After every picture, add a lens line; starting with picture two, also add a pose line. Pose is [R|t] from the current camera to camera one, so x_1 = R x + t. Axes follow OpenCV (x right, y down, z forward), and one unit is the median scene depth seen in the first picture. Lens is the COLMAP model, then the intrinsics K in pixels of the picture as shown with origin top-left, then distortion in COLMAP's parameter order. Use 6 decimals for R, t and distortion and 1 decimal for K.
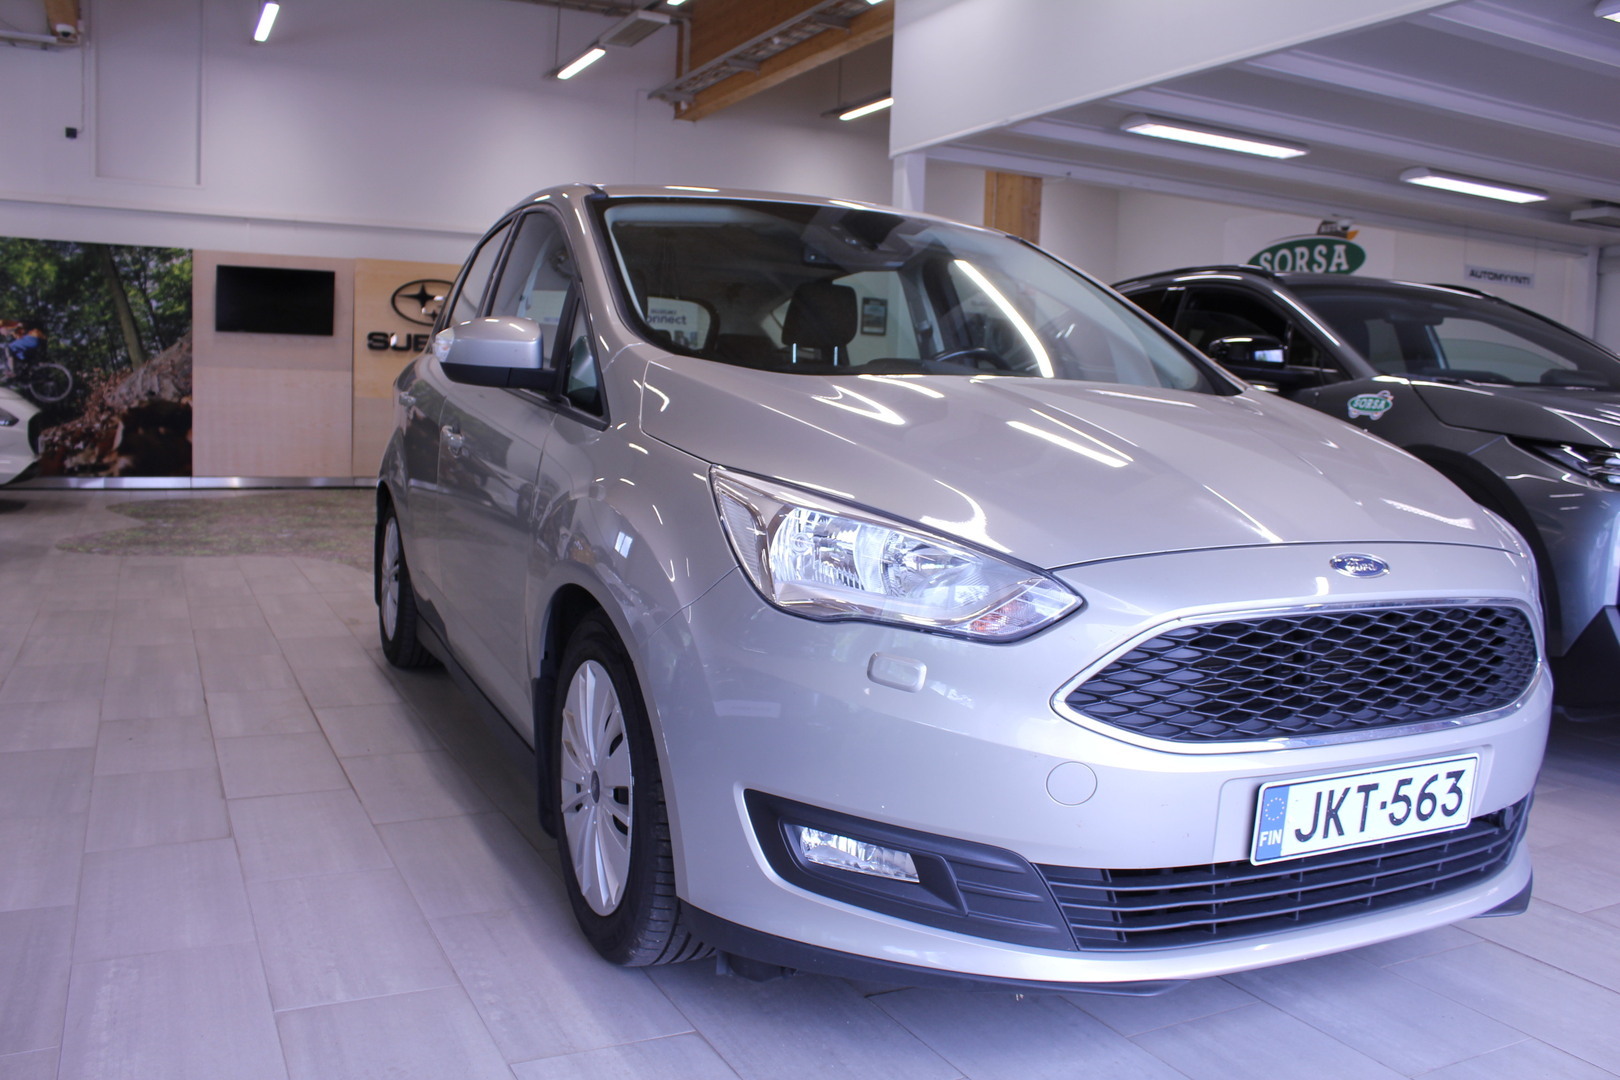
lens RADIAL K [[1340.4, 0, 816.9], [0, 1340.4, 534.2], [0, 0, 1]] dist [-0.143628, 0.111168]
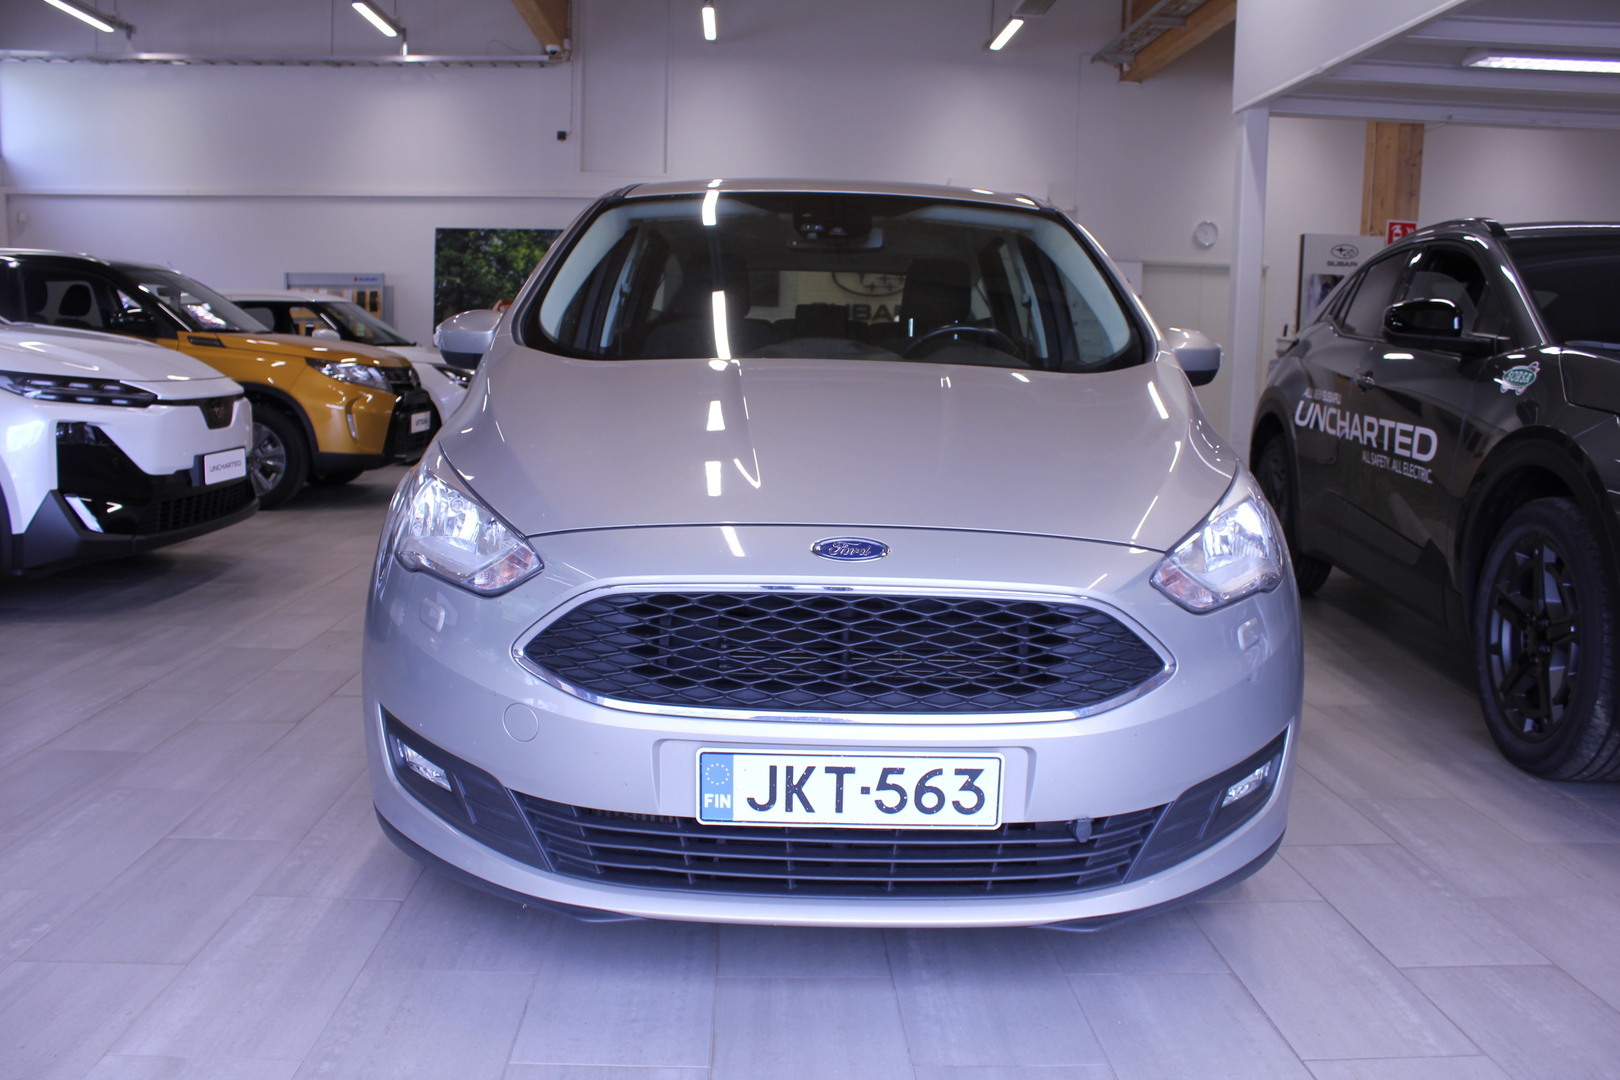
lens RADIAL K [[1340.4, 0, 812.0], [0, 1340.4, 543.6], [0, 0, 1]] dist [-0.143628, 0.111168]
pose [[0.906297, 0.049640, -0.419716, 0.792935], [-0.035095, 0.998488, 0.042312, -0.022039], [0.421181, -0.023617, 0.906669, 0.059029]]
